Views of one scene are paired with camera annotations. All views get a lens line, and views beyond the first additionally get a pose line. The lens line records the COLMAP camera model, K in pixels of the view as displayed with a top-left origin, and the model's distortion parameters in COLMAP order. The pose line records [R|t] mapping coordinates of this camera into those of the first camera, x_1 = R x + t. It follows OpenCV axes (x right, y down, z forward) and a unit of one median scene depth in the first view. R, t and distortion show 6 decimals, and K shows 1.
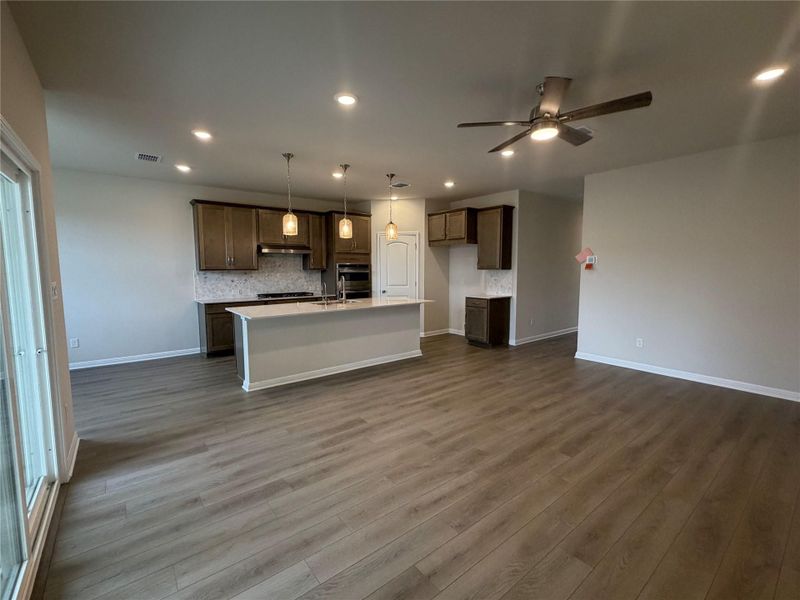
lens RADIAL K [[364.4, 0, 400.0], [0, 364.4, 300.0], [0, 0, 1]] dist [0.001481, -0.000011]
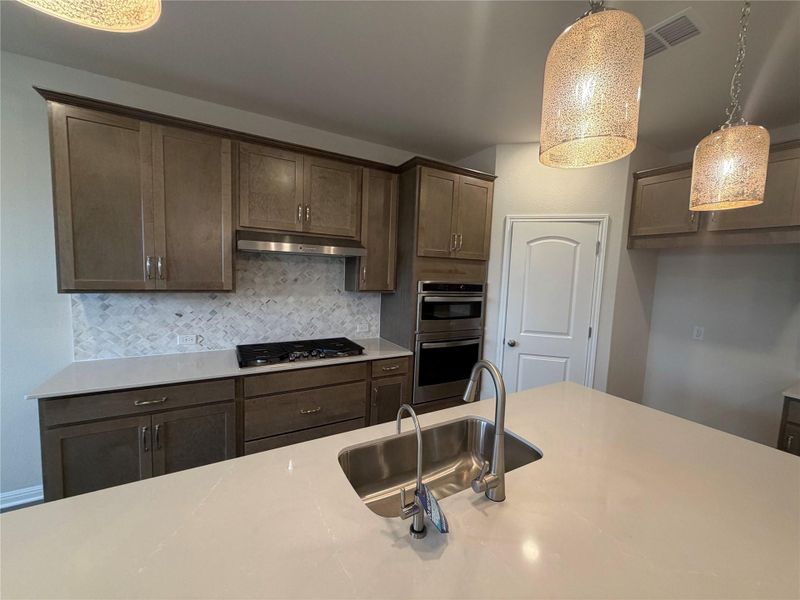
lens RADIAL K [[318.9, 0, 400.0], [0, 318.9, 300.0], [0, 0, 1]] dist [-0.000621, -0.000131]
pose [[0.989897, 0.053188, -0.131430, -0.142687], [-0.052471, 0.998583, 0.008915, -0.078543], [0.131718, -0.001929, 0.991285, 0.608324]]
